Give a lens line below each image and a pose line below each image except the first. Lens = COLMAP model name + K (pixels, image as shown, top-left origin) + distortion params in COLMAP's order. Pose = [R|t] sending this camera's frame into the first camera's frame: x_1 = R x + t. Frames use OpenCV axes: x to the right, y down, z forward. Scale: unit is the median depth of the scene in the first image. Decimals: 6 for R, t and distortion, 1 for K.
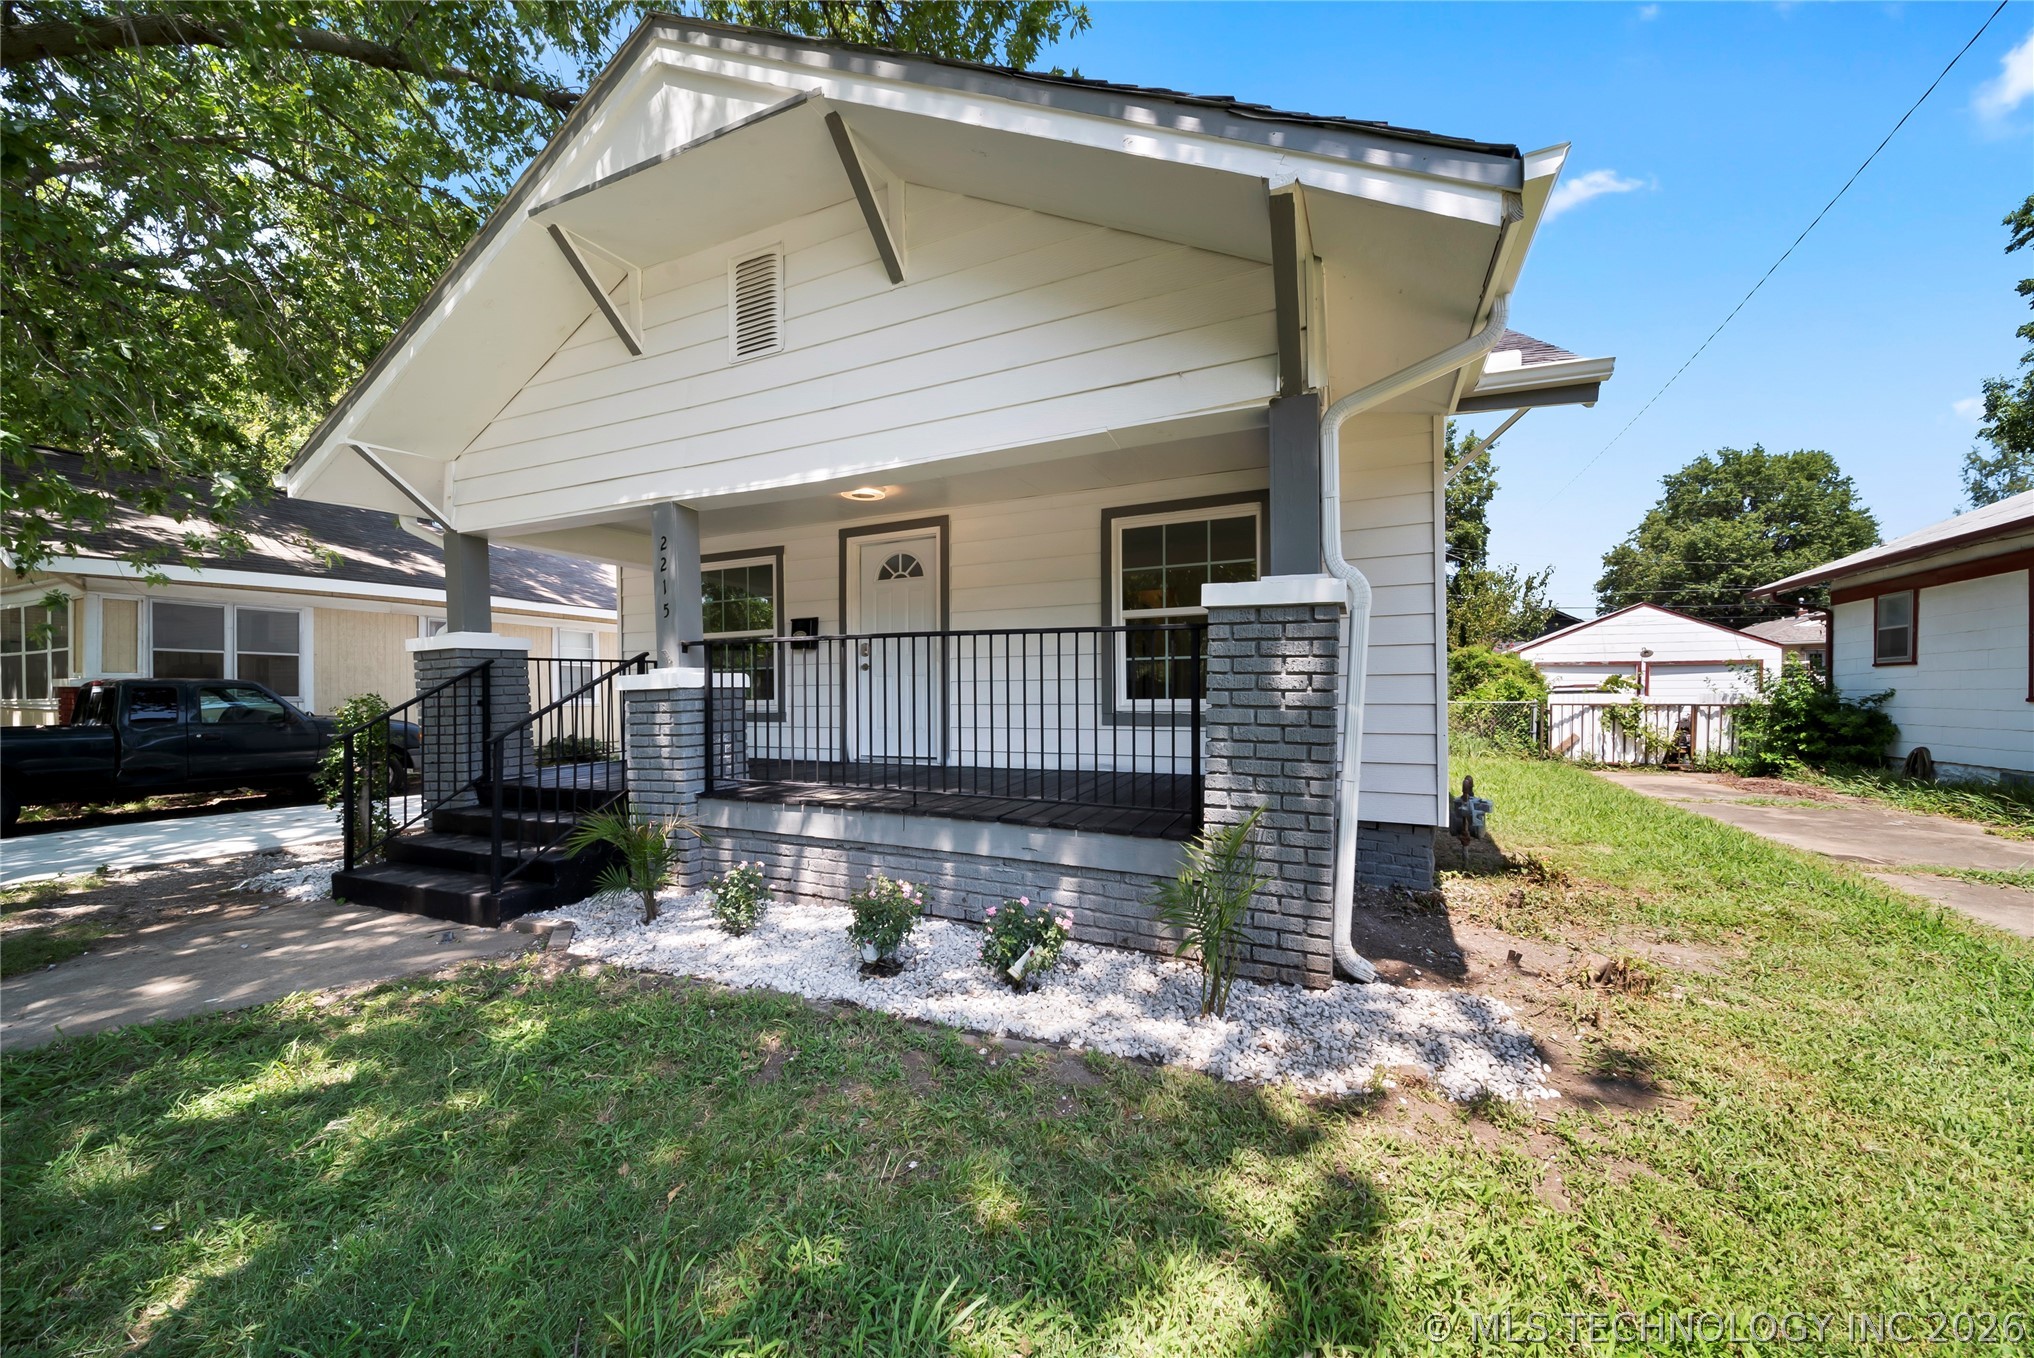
lens RADIAL K [[729.1, 0, 1032.9], [0, 729.1, 693.8], [0, 0, 1]] dist [0.000101, -0.000997]
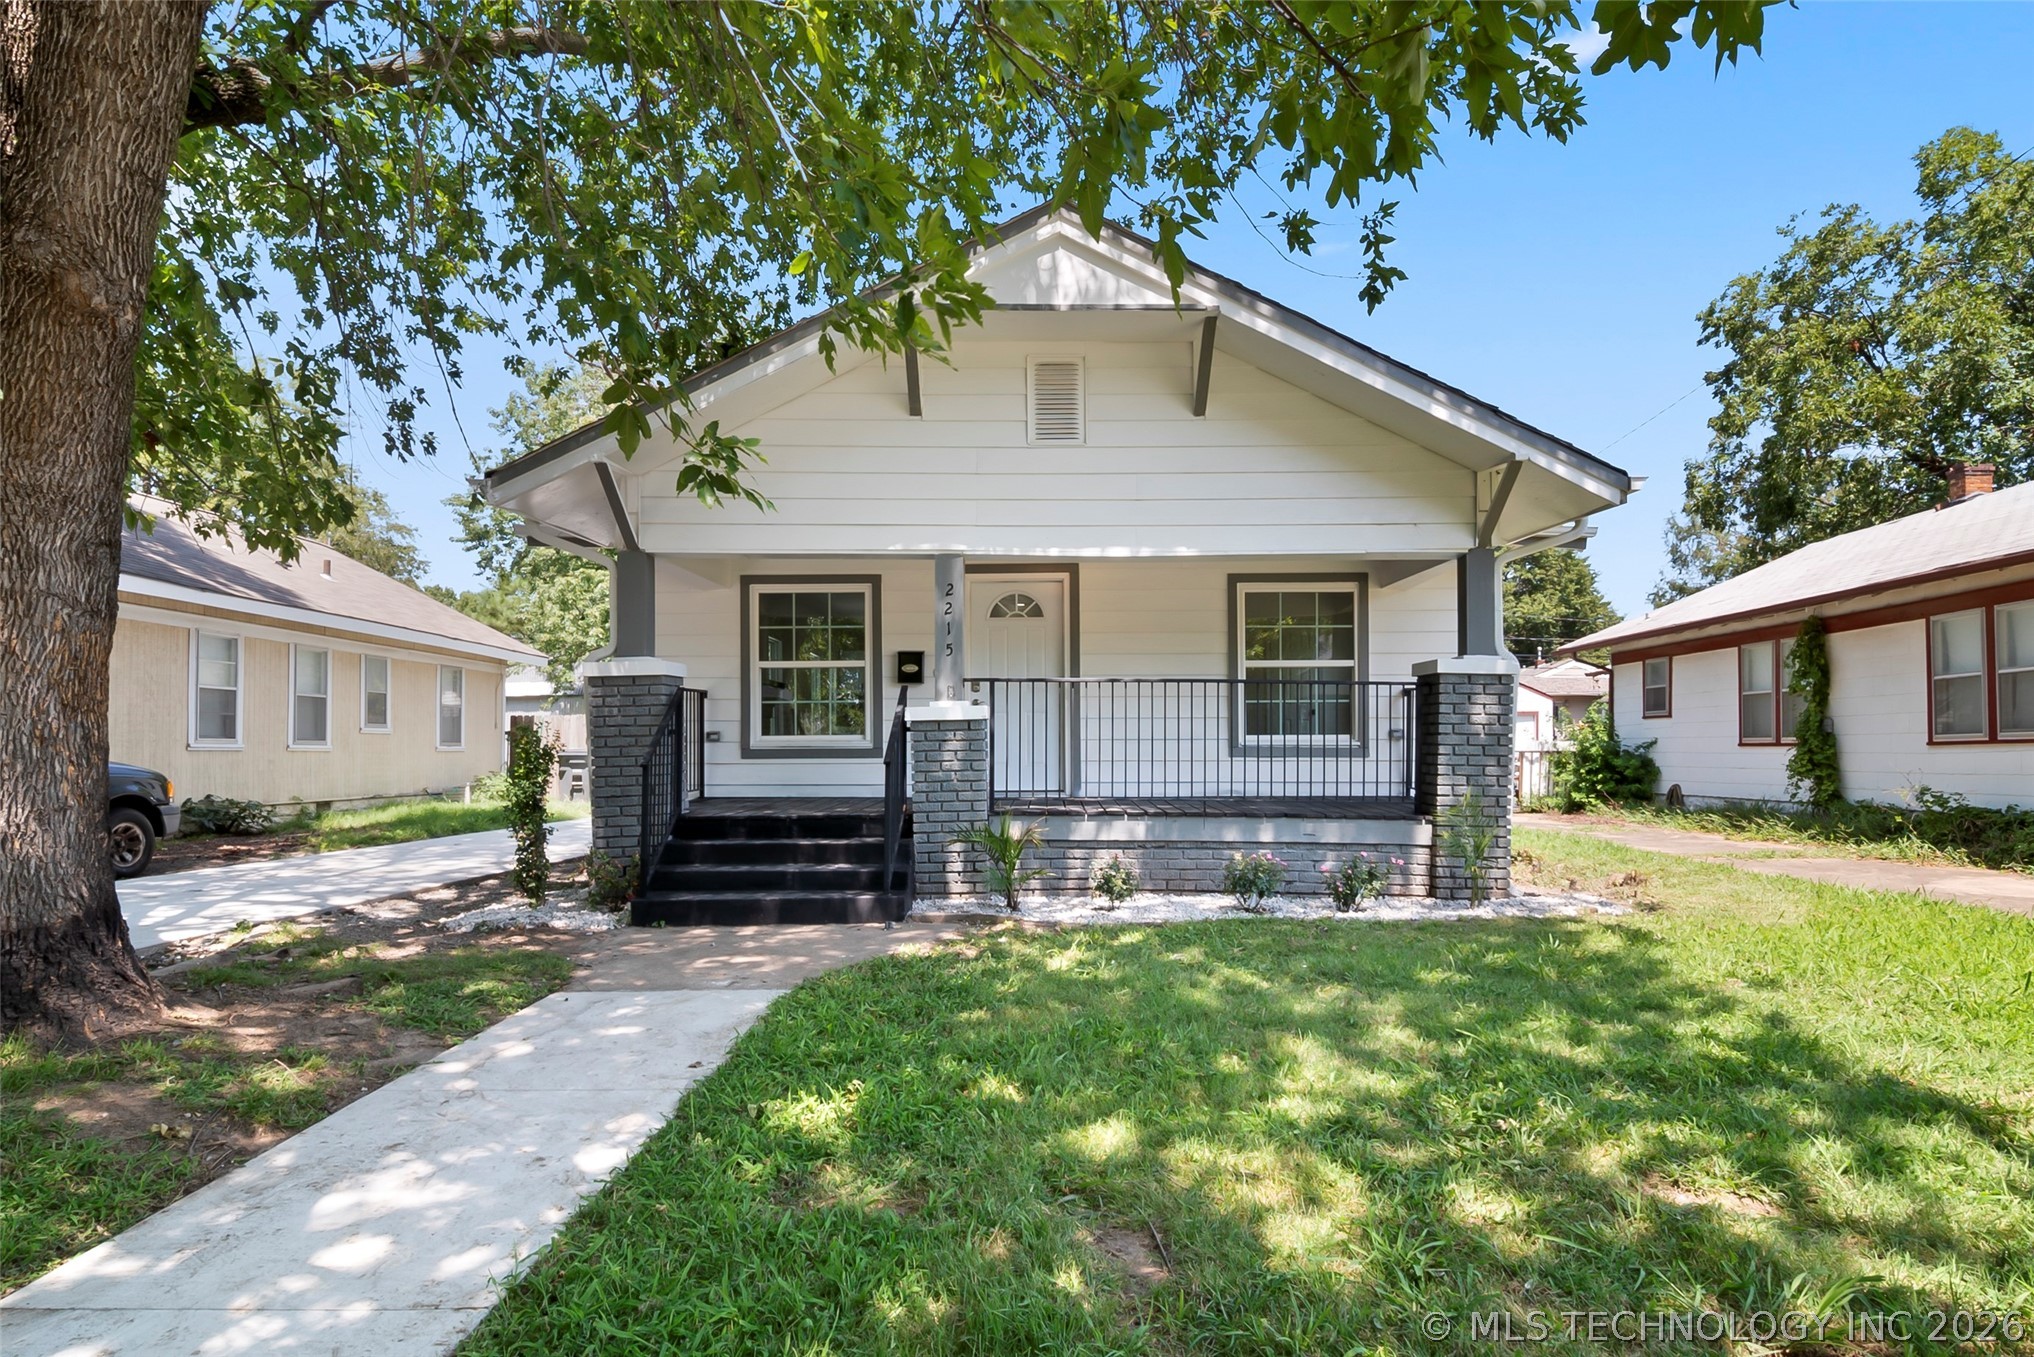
lens RADIAL K [[1128.8, 0, 1049.3], [0, 1128.8, 715.0], [0, 0, 1]] dist [0.006746, 0.000351]
pose [[0.912236, 0.016576, 0.409330, -0.784378], [-0.004423, 0.999521, -0.030619, 0.028160], [-0.409641, 0.026122, 0.911873, -0.467021]]
